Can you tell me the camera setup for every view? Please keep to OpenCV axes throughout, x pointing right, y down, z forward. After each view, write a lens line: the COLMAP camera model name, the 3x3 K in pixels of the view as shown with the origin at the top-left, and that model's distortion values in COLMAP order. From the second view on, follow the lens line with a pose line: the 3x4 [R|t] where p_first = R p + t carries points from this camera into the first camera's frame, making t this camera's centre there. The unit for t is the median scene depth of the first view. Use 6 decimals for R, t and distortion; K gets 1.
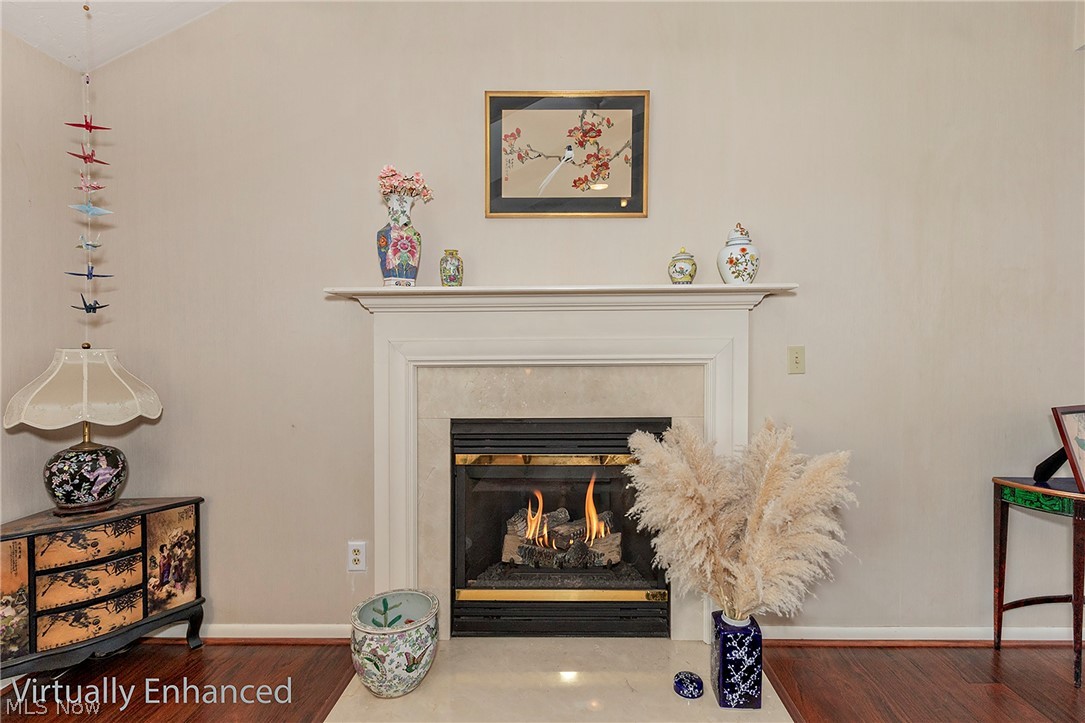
lens RADIAL K [[472.6, 0, 572.7], [0, 472.6, 355.0], [0, 0, 1]] dist [0.000591, 0.000107]
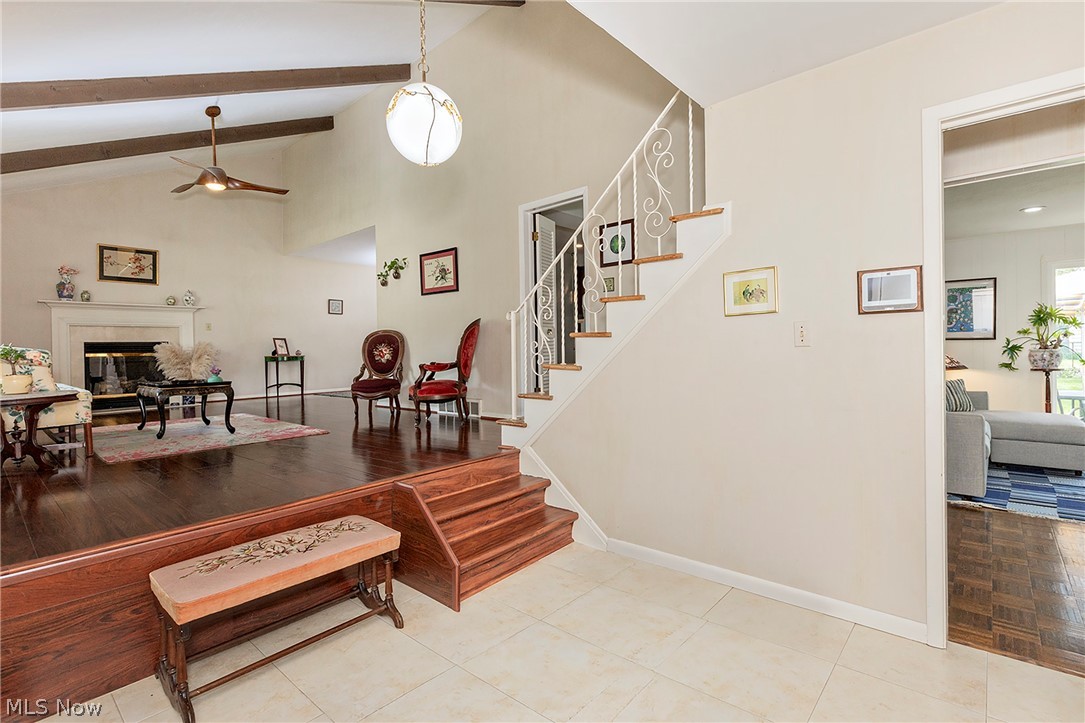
lens RADIAL K [[508.3, 0, 553.0], [0, 508.3, 354.9], [0, 0, 1]] dist [0.001141, 0.000056]
pose [[0.652833, -0.016908, 0.757313, -0.830082], [0.020767, 0.999775, 0.004420, 0.282527], [-0.757217, 0.012841, 0.653037, -3.823709]]
